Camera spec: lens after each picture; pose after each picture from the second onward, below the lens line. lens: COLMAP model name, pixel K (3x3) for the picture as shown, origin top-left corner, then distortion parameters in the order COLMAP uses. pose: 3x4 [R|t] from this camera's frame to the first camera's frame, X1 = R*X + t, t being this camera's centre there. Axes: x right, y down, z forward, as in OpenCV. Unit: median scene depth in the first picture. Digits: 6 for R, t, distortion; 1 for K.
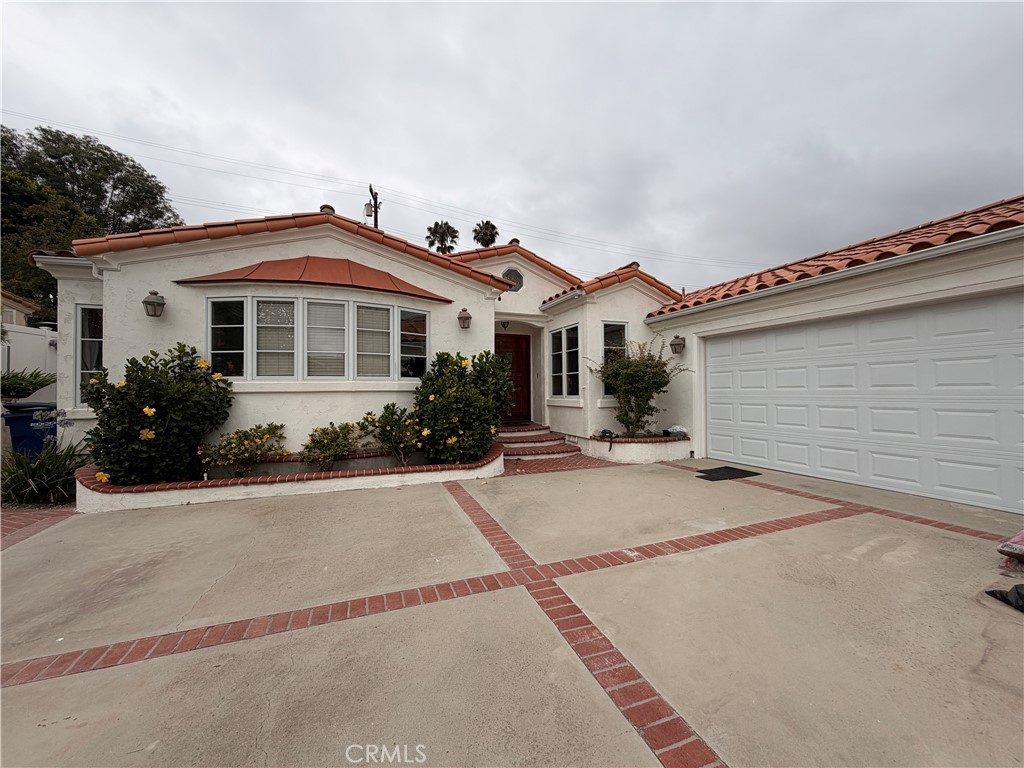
lens RADIAL K [[408.3, 0, 507.5], [0, 408.3, 385.0], [0, 0, 1]] dist [0.001140, 0.000110]
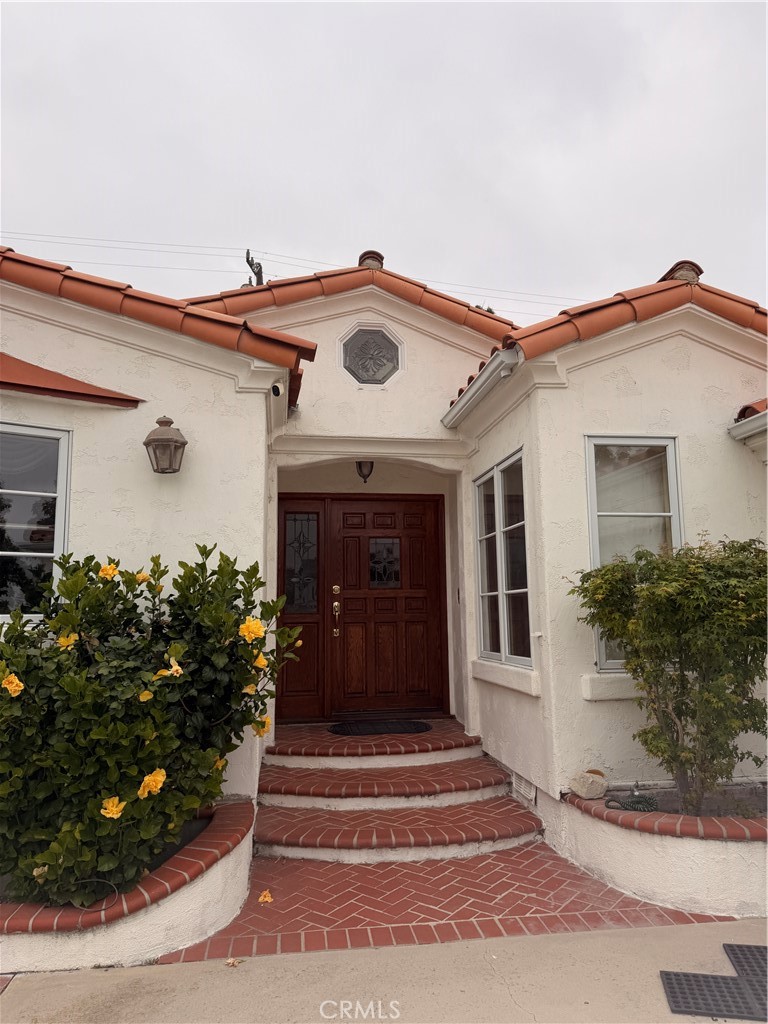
lens RADIAL K [[726.9, 0, 378.4], [0, 726.9, 511.5], [0, 0, 1]] dist [0.027036, -0.025980]
pose [[0.970388, -0.034478, -0.239079, 0.210114], [0.003568, 0.991699, -0.128535, -0.019017], [0.241526, 0.123875, 0.962455, 0.394356]]
